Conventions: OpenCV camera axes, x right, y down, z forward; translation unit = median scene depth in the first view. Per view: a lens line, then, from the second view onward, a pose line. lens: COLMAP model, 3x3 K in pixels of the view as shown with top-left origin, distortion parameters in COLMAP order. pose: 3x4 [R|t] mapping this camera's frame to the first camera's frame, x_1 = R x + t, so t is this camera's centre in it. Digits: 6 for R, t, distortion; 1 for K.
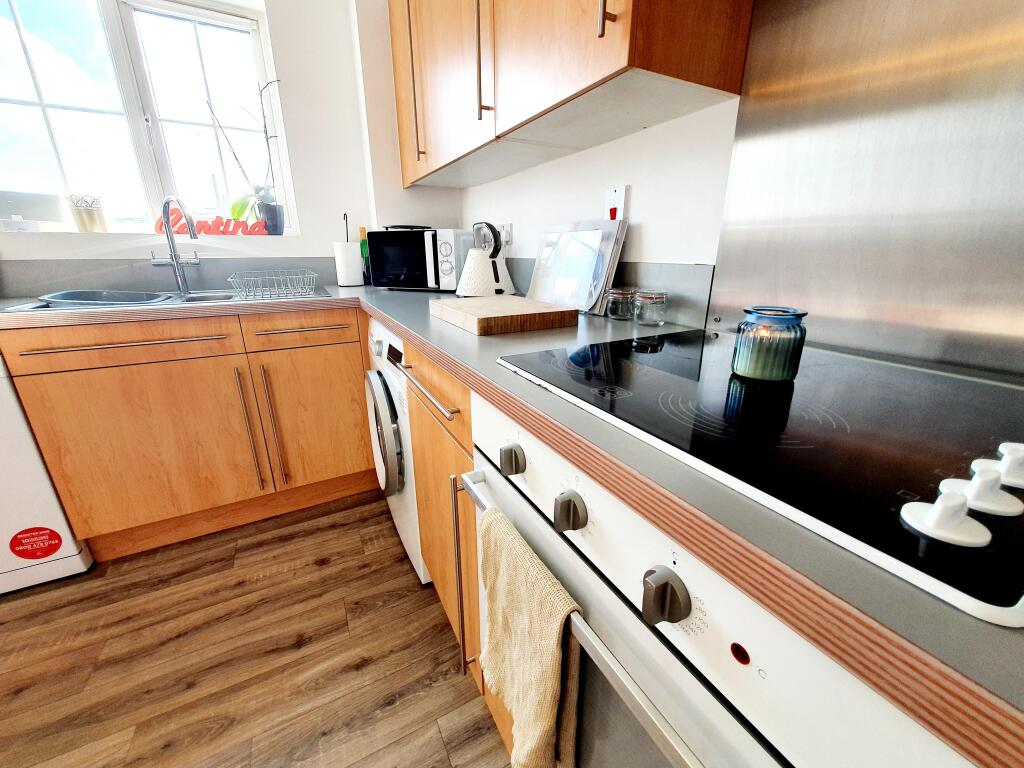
lens RADIAL K [[406.0, 0, 516.8], [0, 406.0, 379.1], [0, 0, 1]] dist [-0.002333, -0.000126]
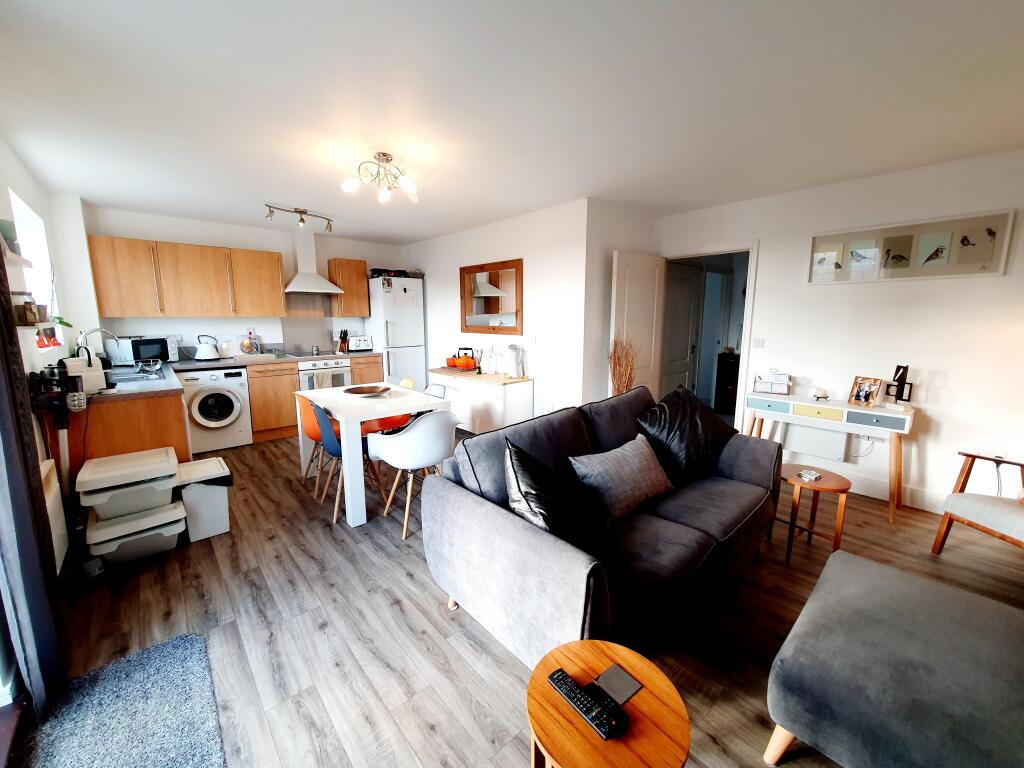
lens RADIAL K [[406.0, 0, 513.1], [0, 406.0, 380.4], [0, 0, 1]] dist [-0.002333, -0.000126]
pose [[-0.258655, -0.154730, 0.953497, -3.800929], [0.282562, 0.931794, 0.227858, -0.112586], [-0.923719, 0.328359, -0.197292, -0.450617]]
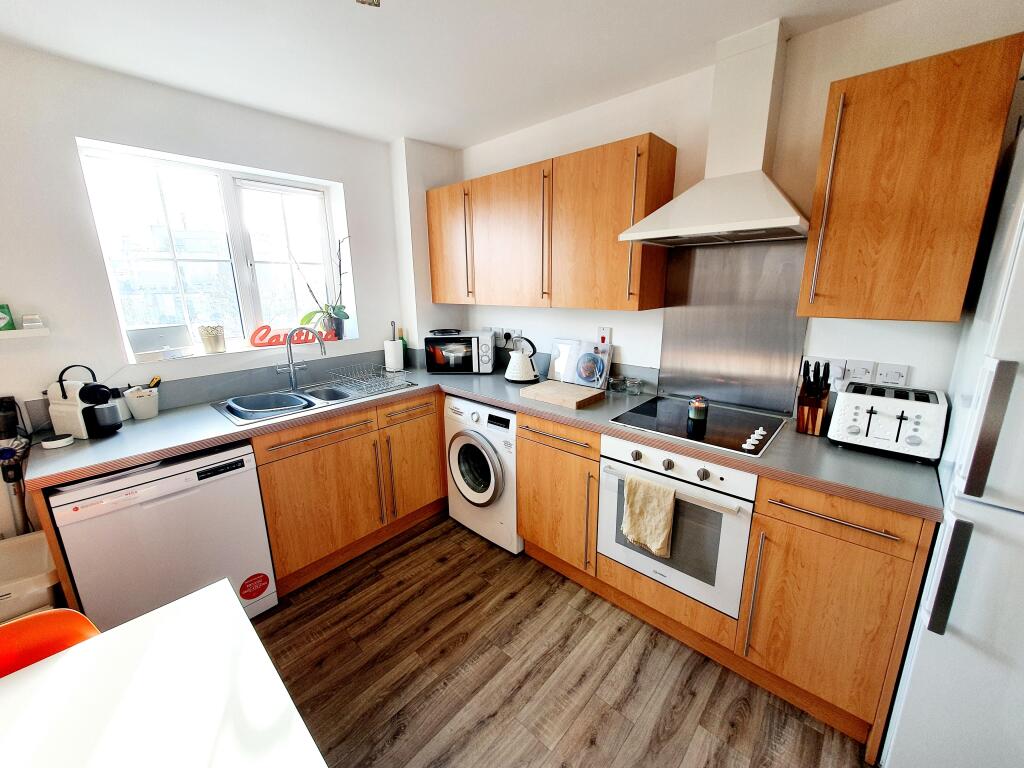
lens RADIAL K [[406.0, 0, 514.8], [0, 406.0, 378.4], [0, 0, 1]] dist [-0.002333, -0.000126]
pose [[0.942499, -0.089641, 0.321964, -0.711339], [0.113579, 0.991932, -0.056311, -0.120597], [-0.314318, 0.089641, 0.945076, -0.646320]]
